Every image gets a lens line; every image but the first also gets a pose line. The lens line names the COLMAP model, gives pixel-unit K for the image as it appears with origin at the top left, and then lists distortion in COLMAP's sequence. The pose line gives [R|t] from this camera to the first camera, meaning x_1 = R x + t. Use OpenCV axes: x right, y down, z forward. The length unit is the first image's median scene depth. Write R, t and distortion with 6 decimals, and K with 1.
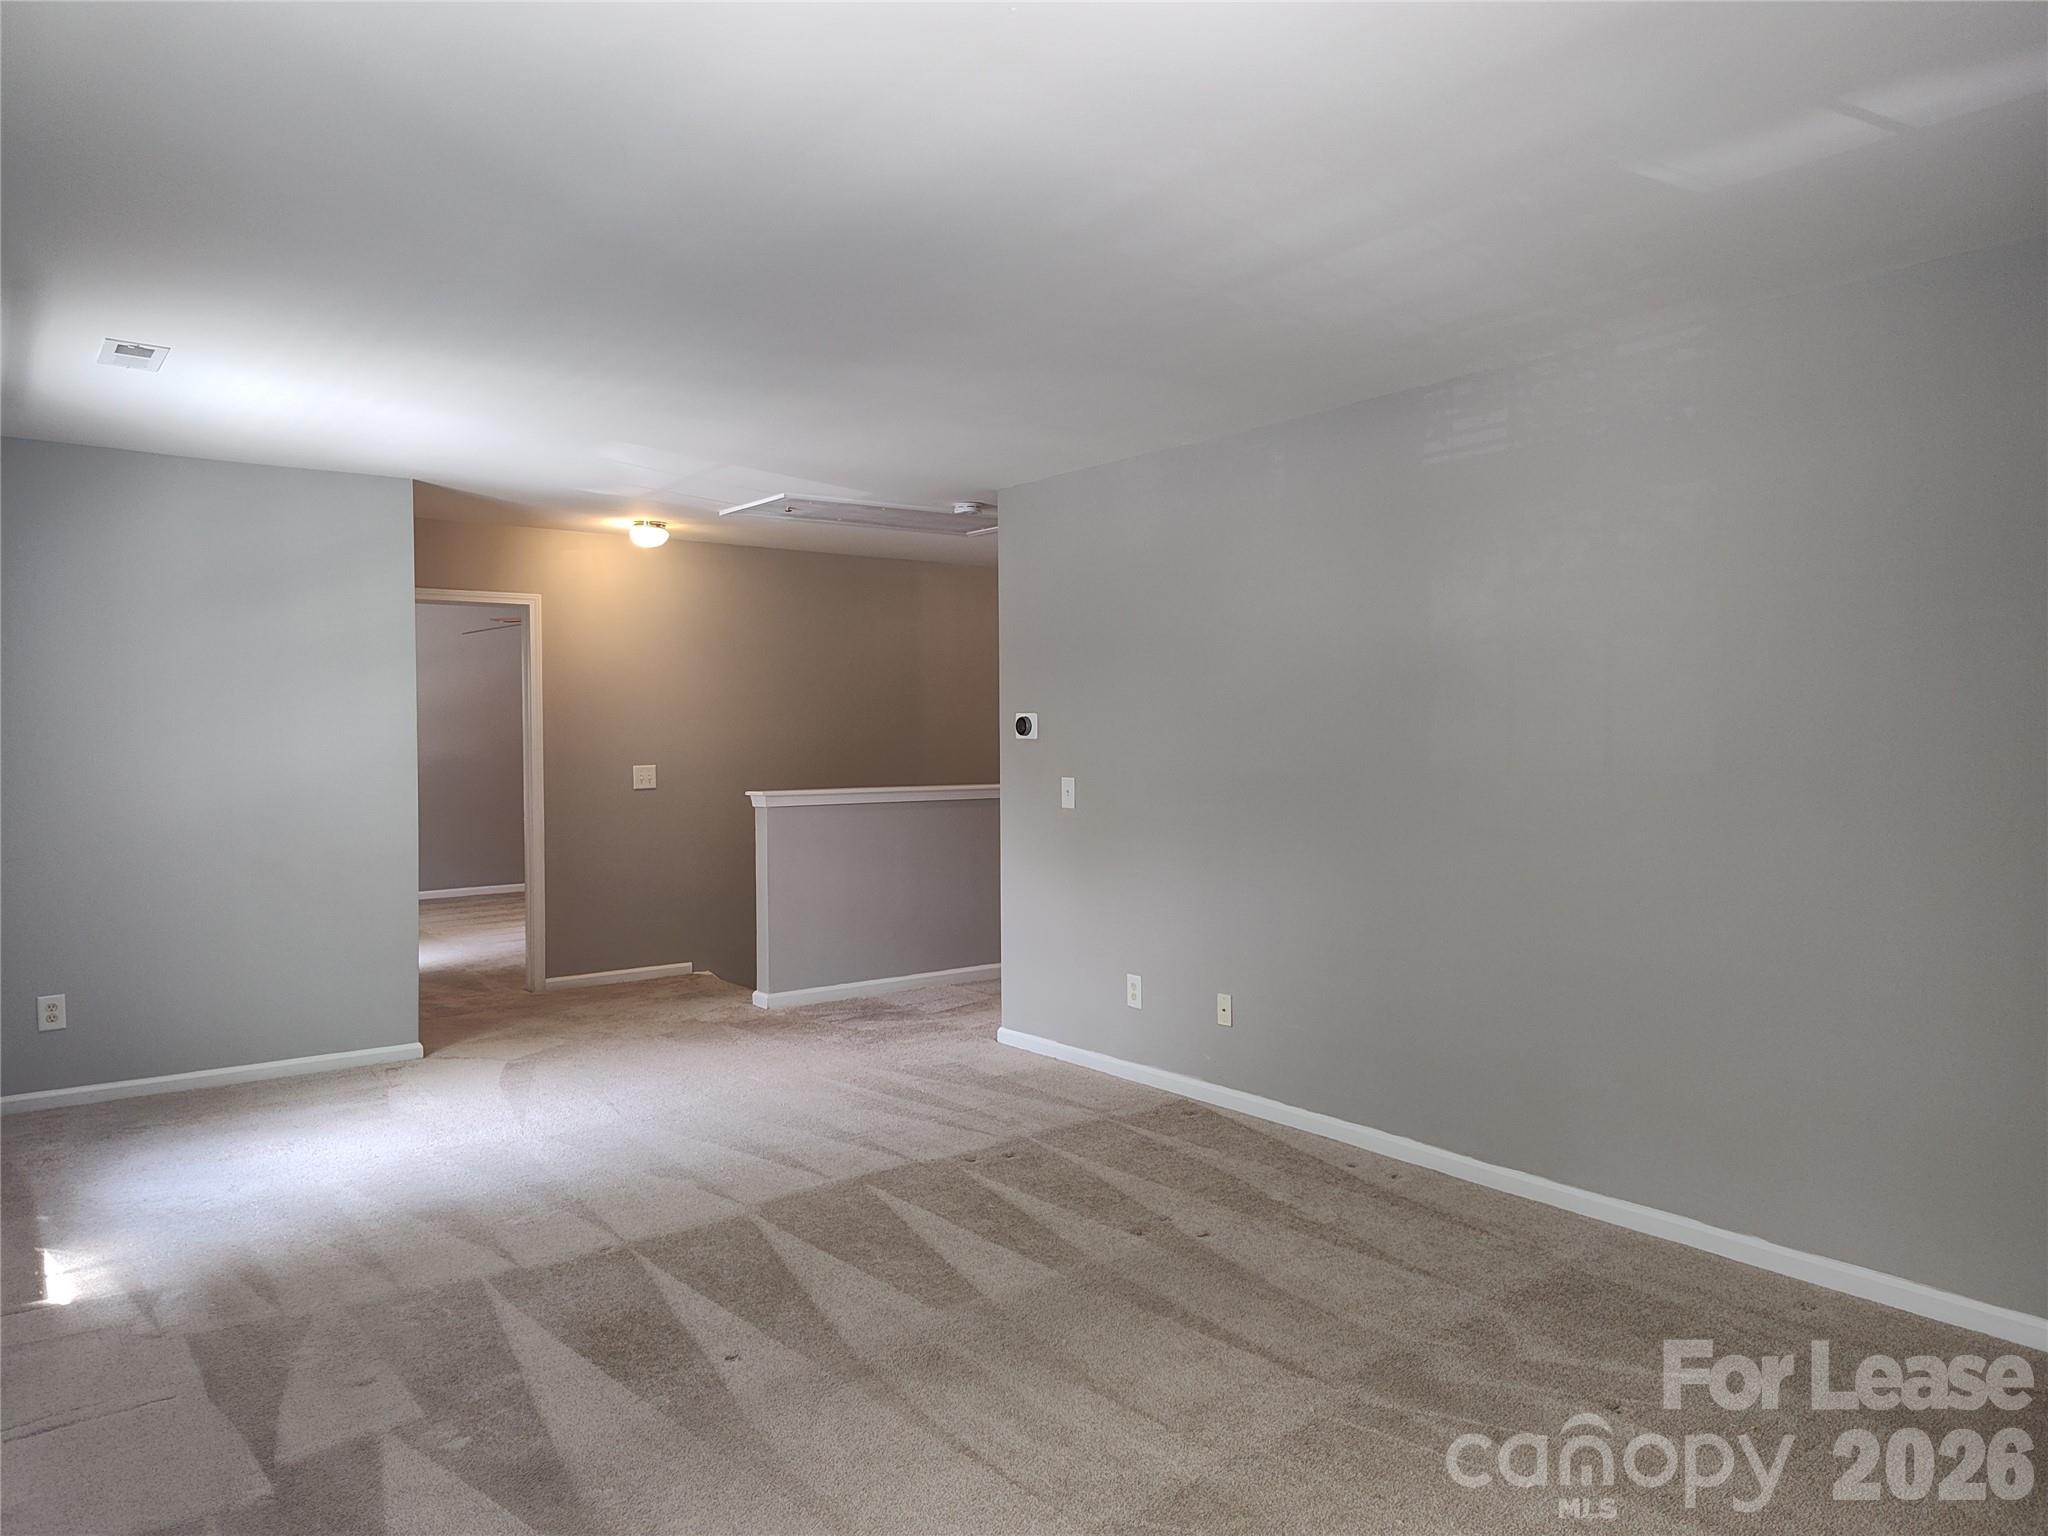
lens RADIAL K [[1388.7, 0, 1019.4], [0, 1388.7, 773.5], [0, 0, 1]] dist [0.060461, -0.067093]
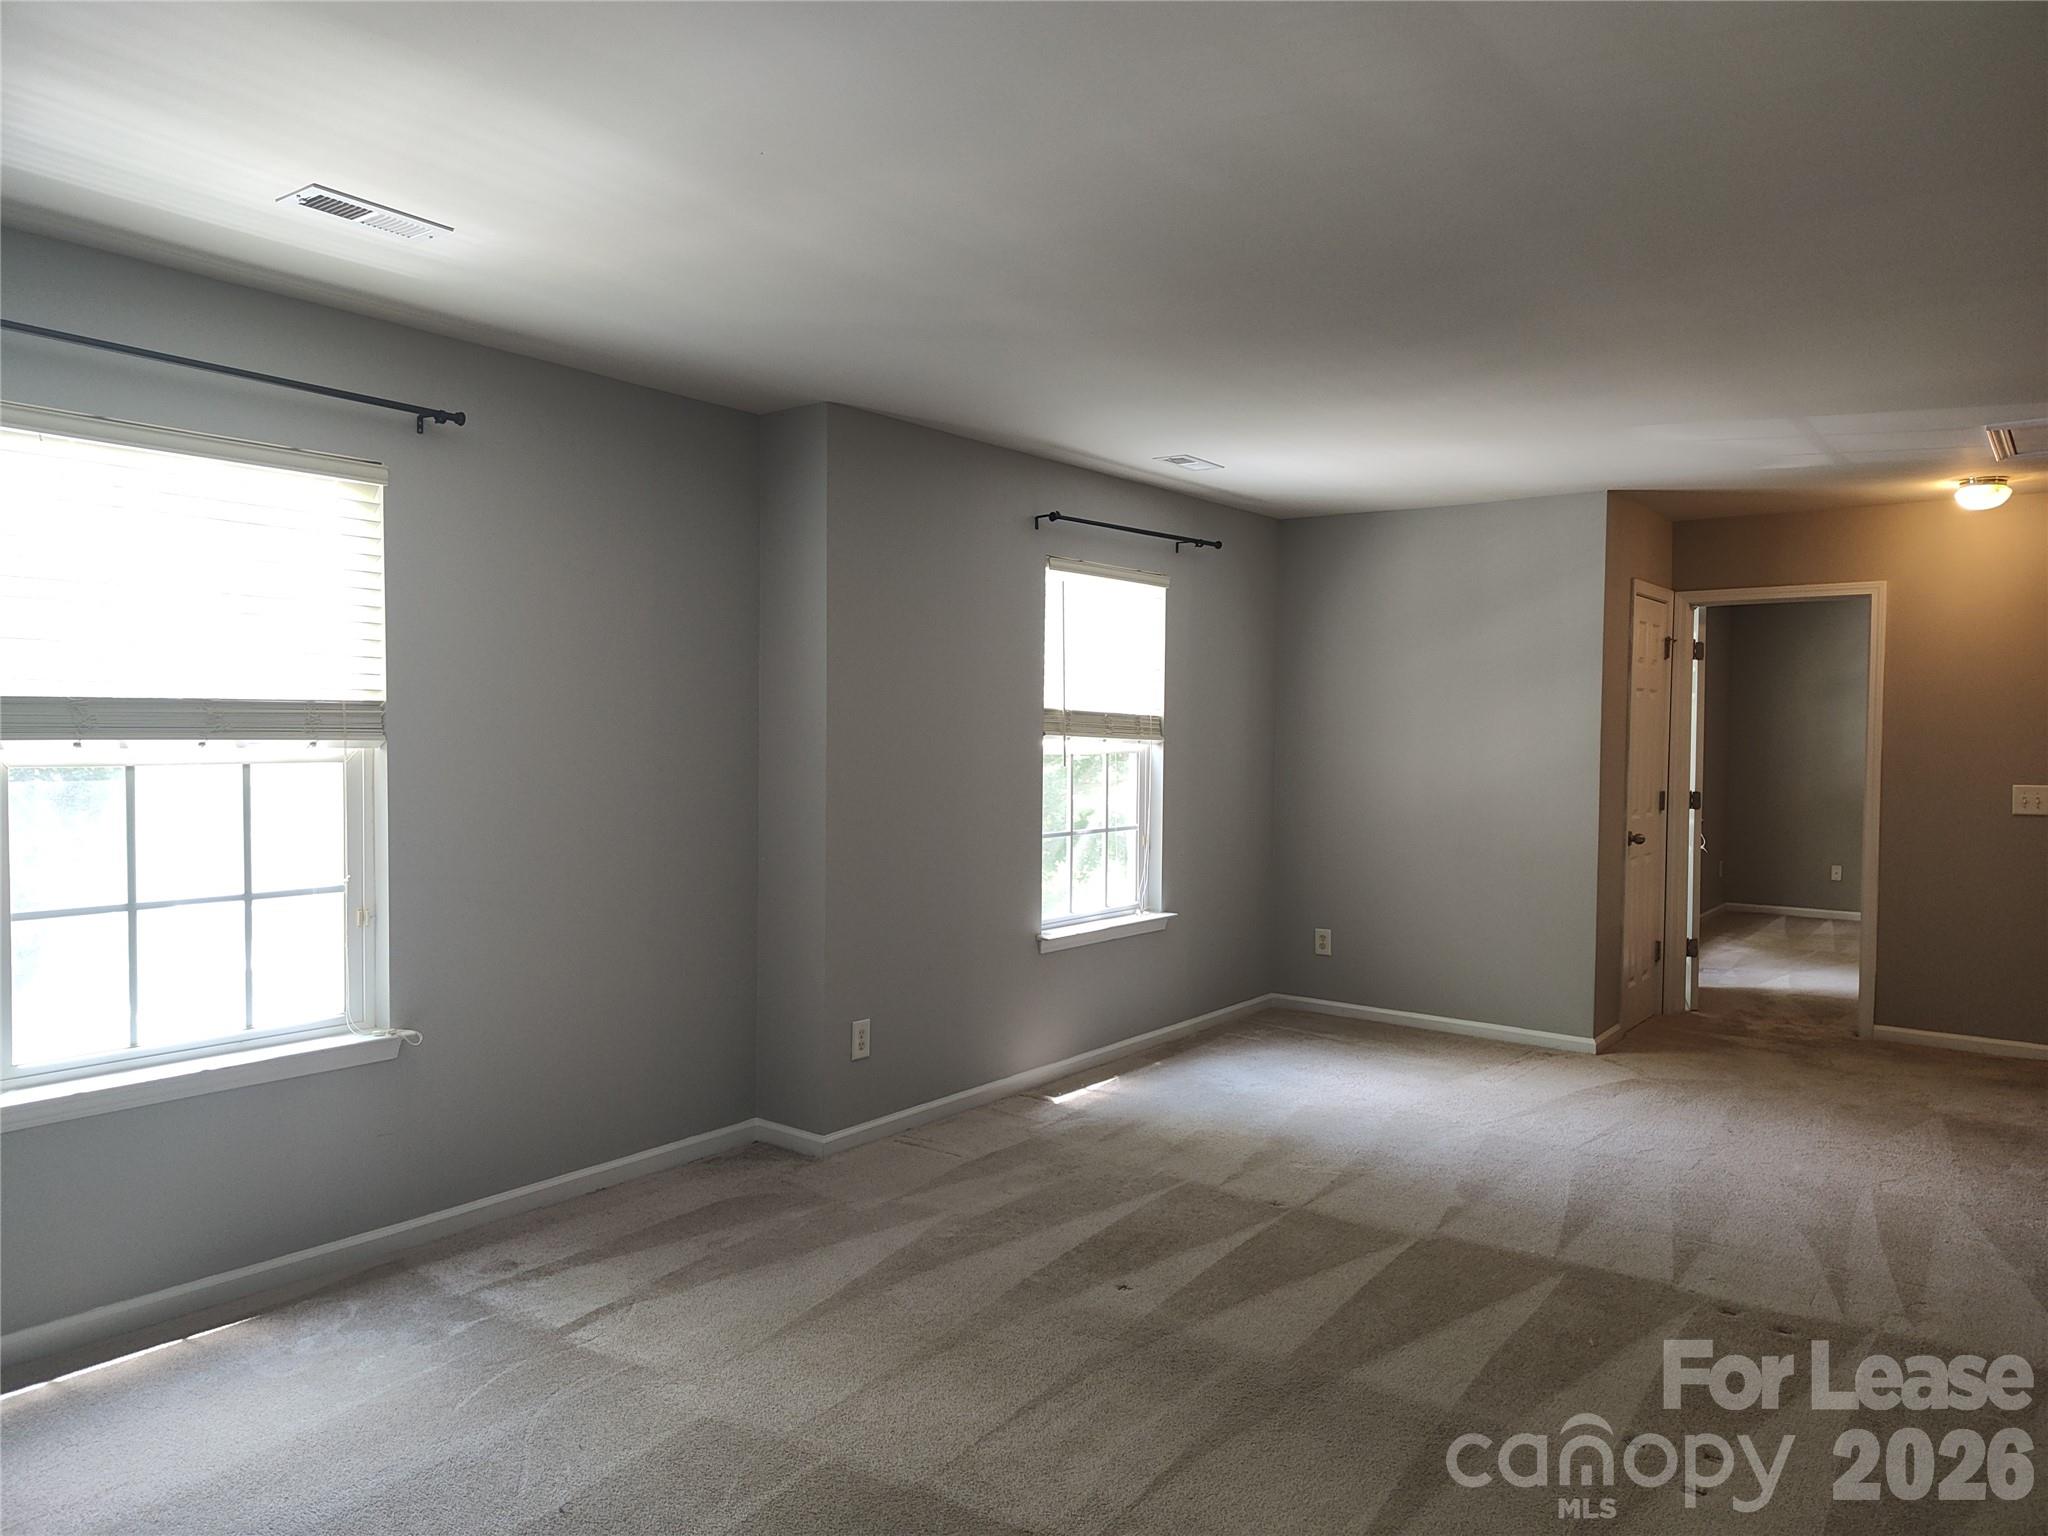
lens RADIAL K [[1388.7, 0, 1019.4], [0, 1388.7, 773.5], [0, 0, 1]] dist [0.060461, -0.067093]
pose [[0.263792, 0.040267, -0.963739, 0.580791], [-0.040989, 0.998694, 0.030508, -0.022010], [0.963708, 0.031455, 0.265098, 0.410683]]
